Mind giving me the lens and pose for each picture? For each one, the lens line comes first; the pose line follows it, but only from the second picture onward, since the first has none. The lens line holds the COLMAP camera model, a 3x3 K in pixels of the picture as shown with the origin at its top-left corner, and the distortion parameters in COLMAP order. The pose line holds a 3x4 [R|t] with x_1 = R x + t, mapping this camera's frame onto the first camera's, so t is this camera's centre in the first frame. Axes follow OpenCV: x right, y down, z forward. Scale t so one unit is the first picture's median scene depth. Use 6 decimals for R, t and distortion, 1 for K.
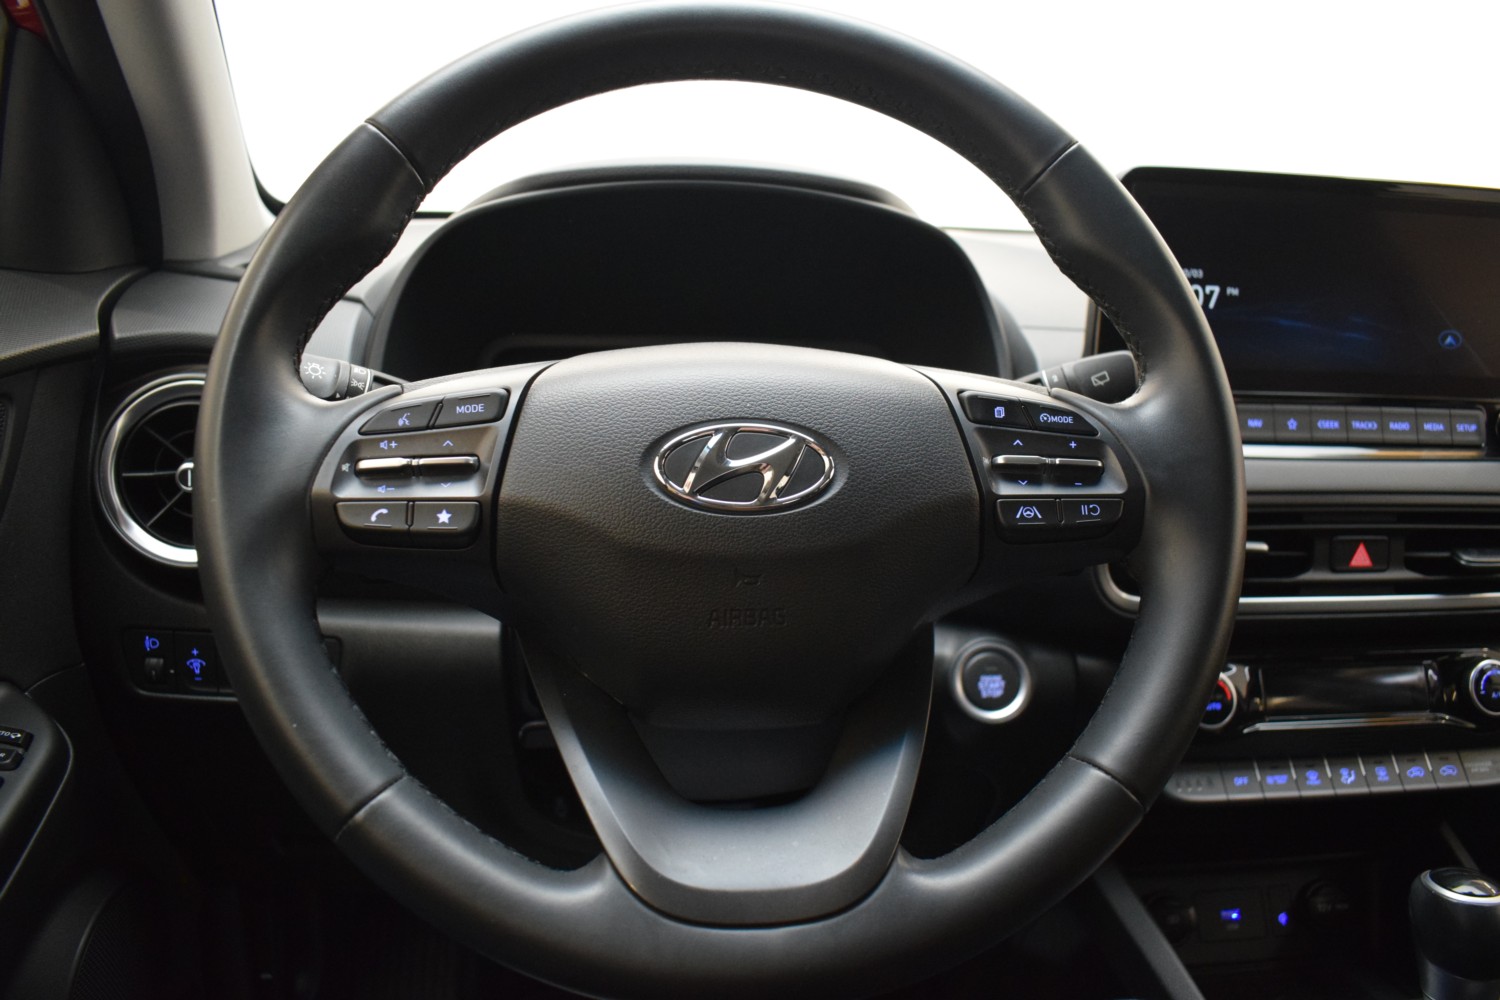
lens RADIAL K [[1095.1, 0, 752.7], [0, 1095.1, 522.8], [0, 0, 1]] dist [-0.096884, 0.003401]
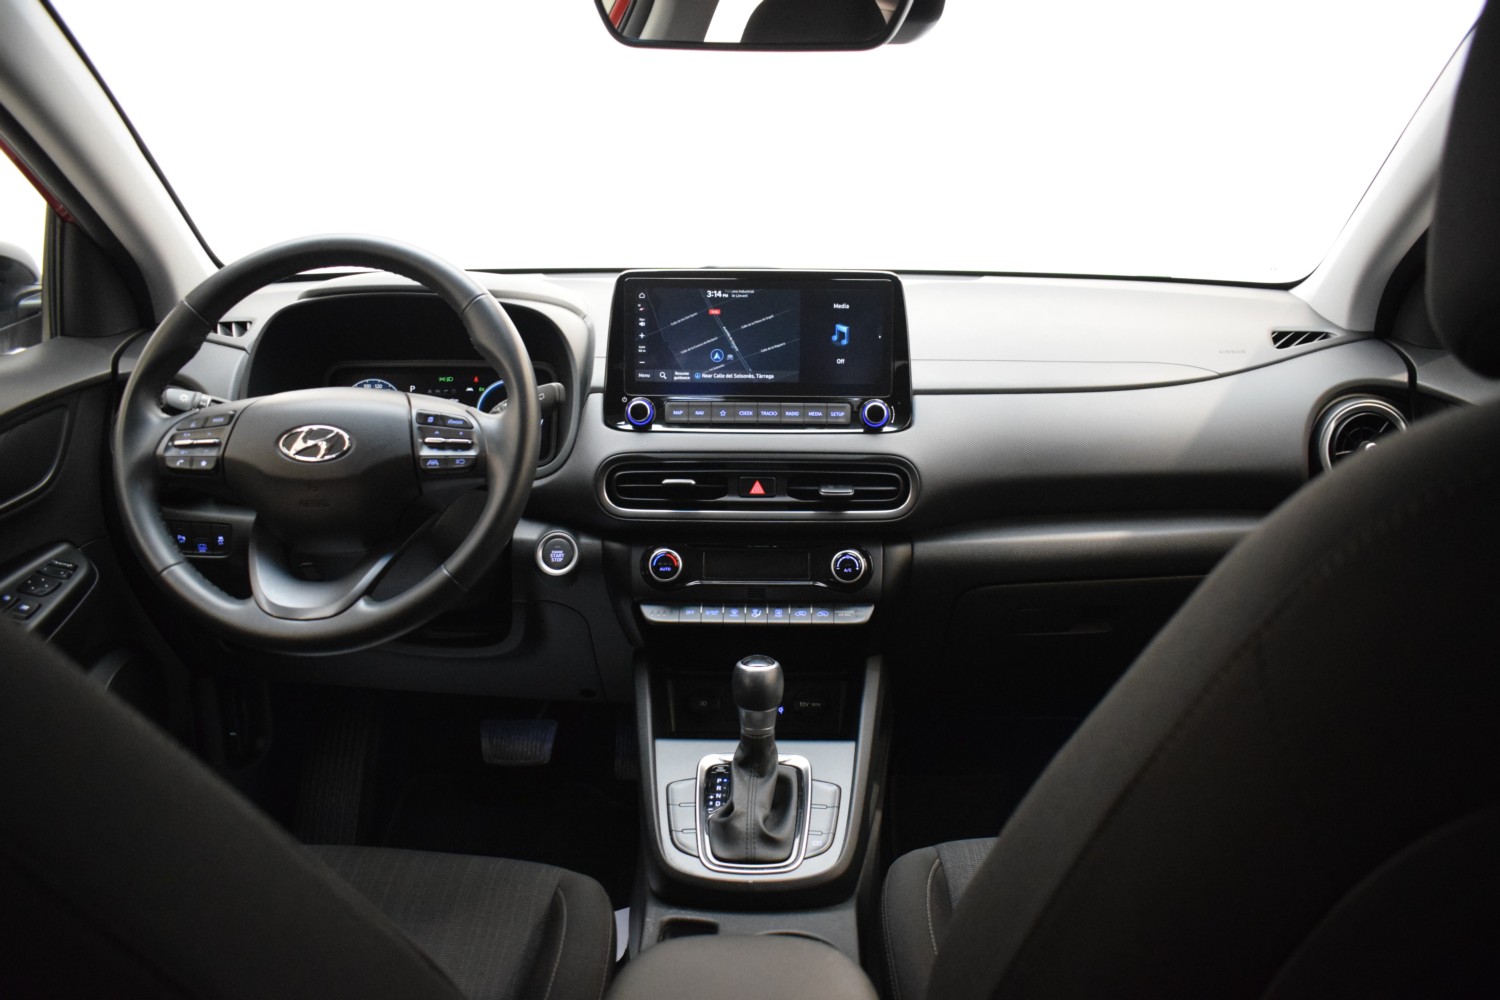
lens RADIAL K [[1095.1, 0, 752.7], [0, 1095.1, 522.8], [0, 0, 1]] dist [-0.096884, 0.003401]
pose [[0.993165, 0.015154, -0.115729, 1.204938], [-0.009440, 0.998716, 0.049766, -0.002601], [0.116335, -0.048333, 0.992033, -1.259336]]
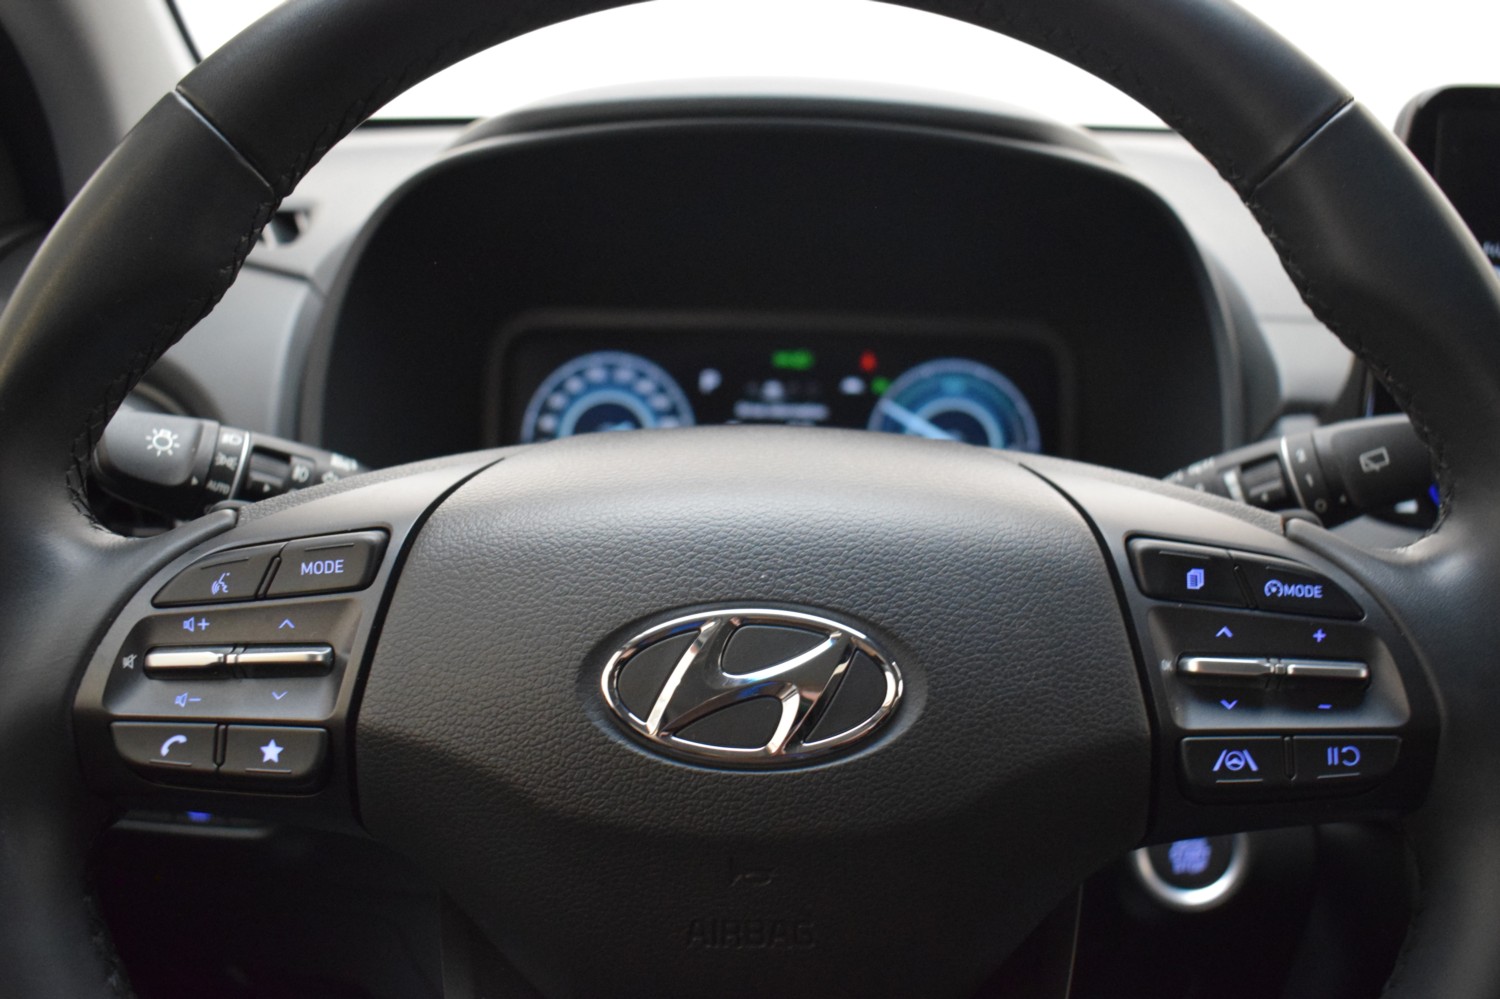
lens RADIAL K [[1312.5, 0, 800.2], [0, 1312.5, 502.9], [0, 0, 1]] dist [-0.088808, -0.000694]
pose [[0.994277, 0.023565, -0.104200, 0.086919], [-0.017214, 0.997963, 0.061427, -0.185506], [0.105435, -0.059282, 0.992658, 0.280183]]
